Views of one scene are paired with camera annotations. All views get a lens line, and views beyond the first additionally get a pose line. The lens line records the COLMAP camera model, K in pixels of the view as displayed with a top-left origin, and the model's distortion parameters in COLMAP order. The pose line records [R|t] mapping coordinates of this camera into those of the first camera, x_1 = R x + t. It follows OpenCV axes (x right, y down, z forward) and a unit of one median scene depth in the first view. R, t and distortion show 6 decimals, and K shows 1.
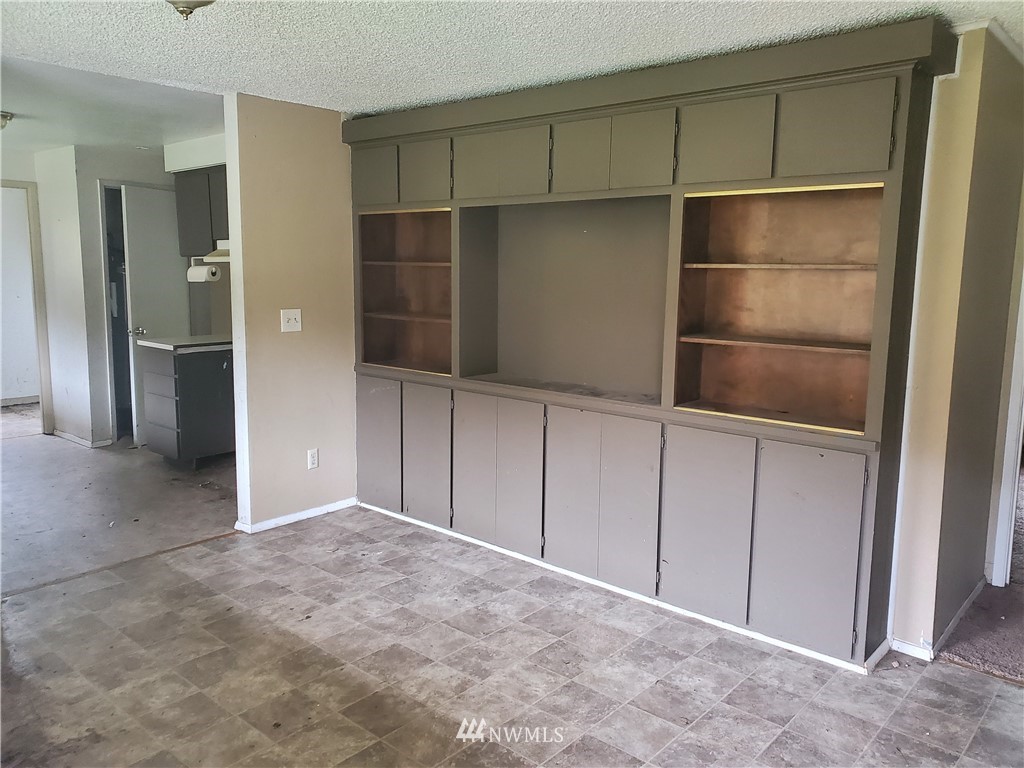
lens RADIAL K [[797.4, 0, 516.3], [0, 797.4, 379.0], [0, 0, 1]] dist [0.039122, -0.019559]
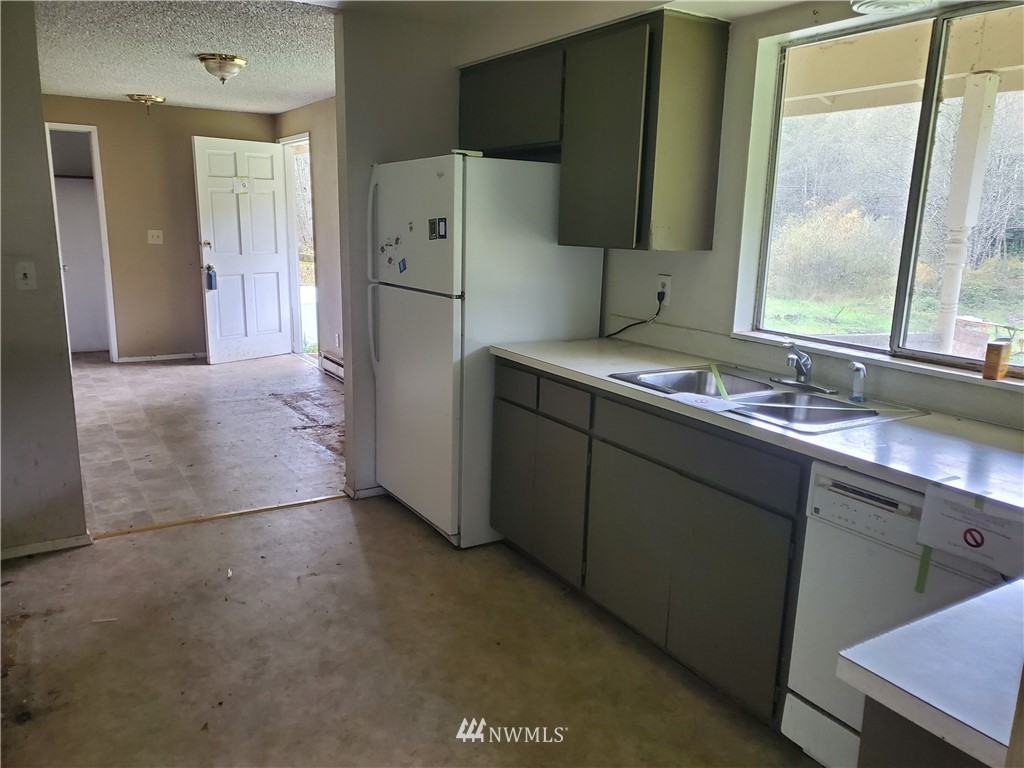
lens RADIAL K [[797.4, 0, 516.5], [0, 797.4, 392.5], [0, 0, 1]] dist [0.039122, -0.019559]
pose [[-0.954429, -0.095598, 0.282713, -1.360785], [0.011463, 0.934864, 0.354820, -0.318007], [-0.298219, 0.341891, -0.891166, 2.185629]]
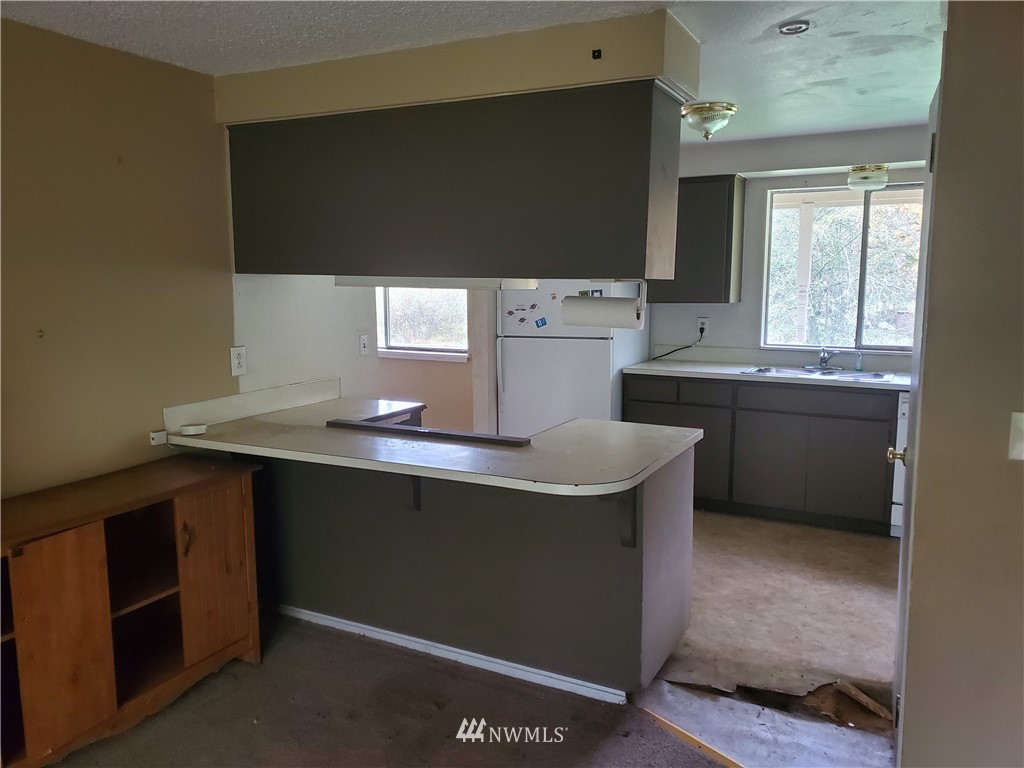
lens RADIAL K [[797.4, 0, 507.1], [0, 797.4, 388.0], [0, 0, 1]] dist [0.039122, -0.019559]
pose [[-0.976172, 0.028654, -0.215100, -0.524829], [-0.033368, 0.959634, 0.279266, -0.407541], [0.214420, 0.279789, -0.935811, 2.687196]]
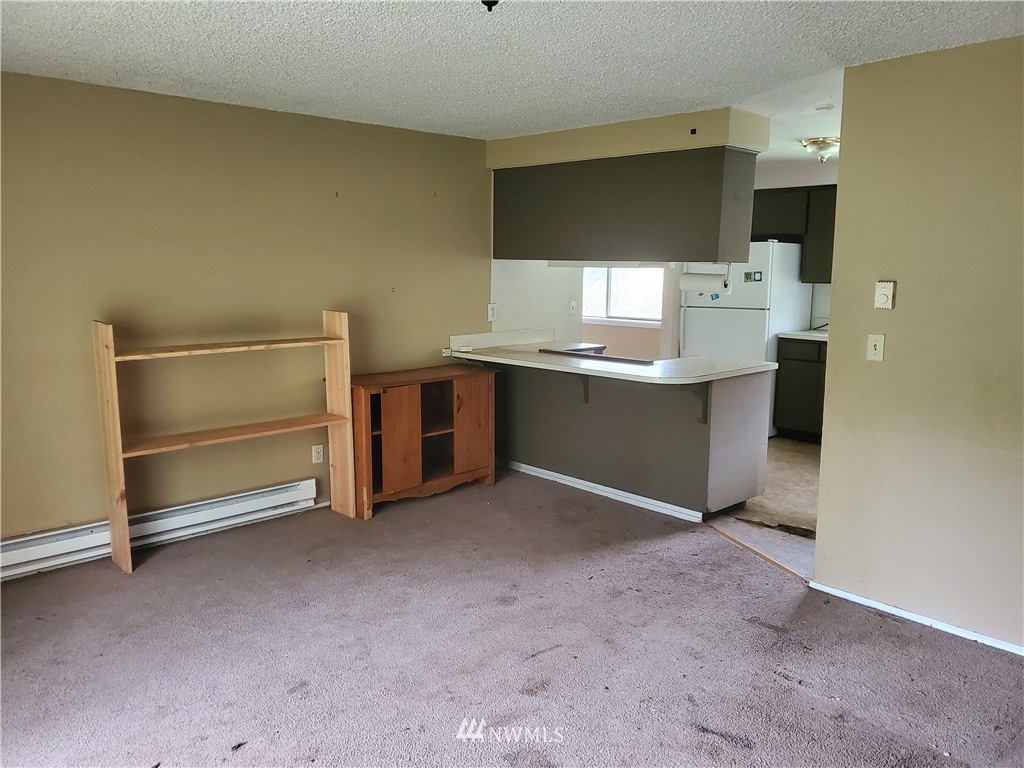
lens RADIAL K [[797.4, 0, 502.3], [0, 797.4, 383.3], [0, 0, 1]] dist [0.039122, -0.019559]
pose [[-0.993332, -0.024855, 0.112580, -0.620320], [0.009572, 0.955335, 0.295371, -0.491978], [-0.114893, 0.294479, -0.948726, 3.256850]]
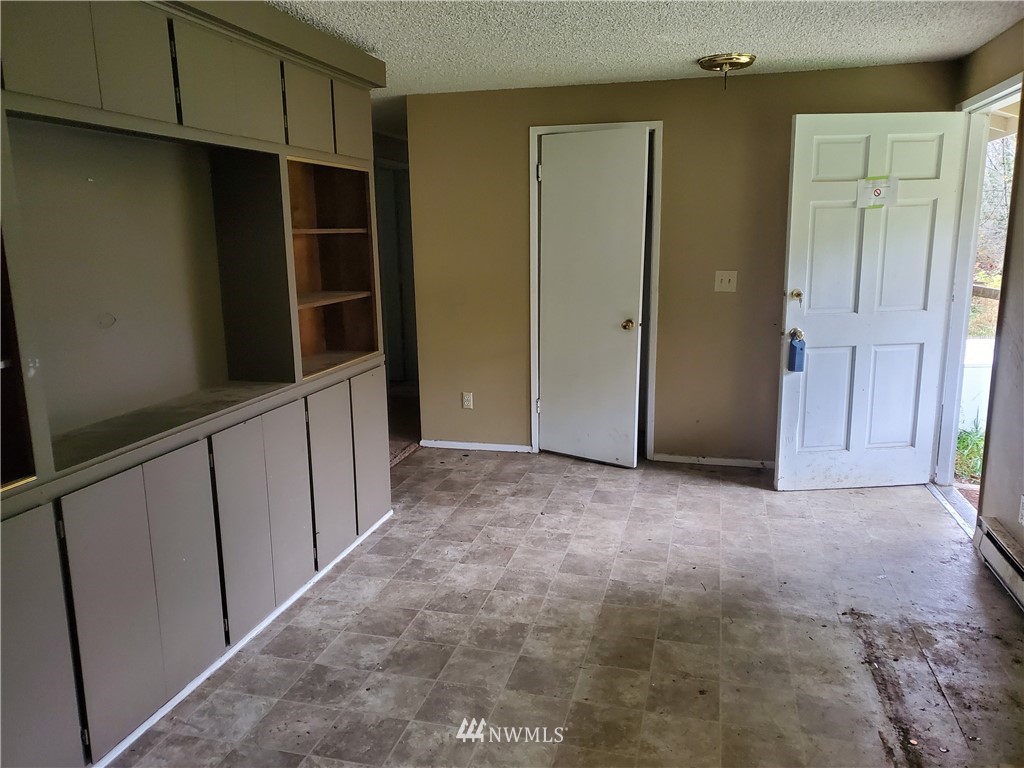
lens RADIAL K [[797.4, 0, 504.4], [0, 797.4, 387.1], [0, 0, 1]] dist [0.039122, -0.019559]
pose [[-0.440356, -0.182975, 0.878981, -0.835250], [0.138206, 0.953529, 0.267733, -0.195189], [-0.887122, 0.239378, -0.394604, 1.273249]]
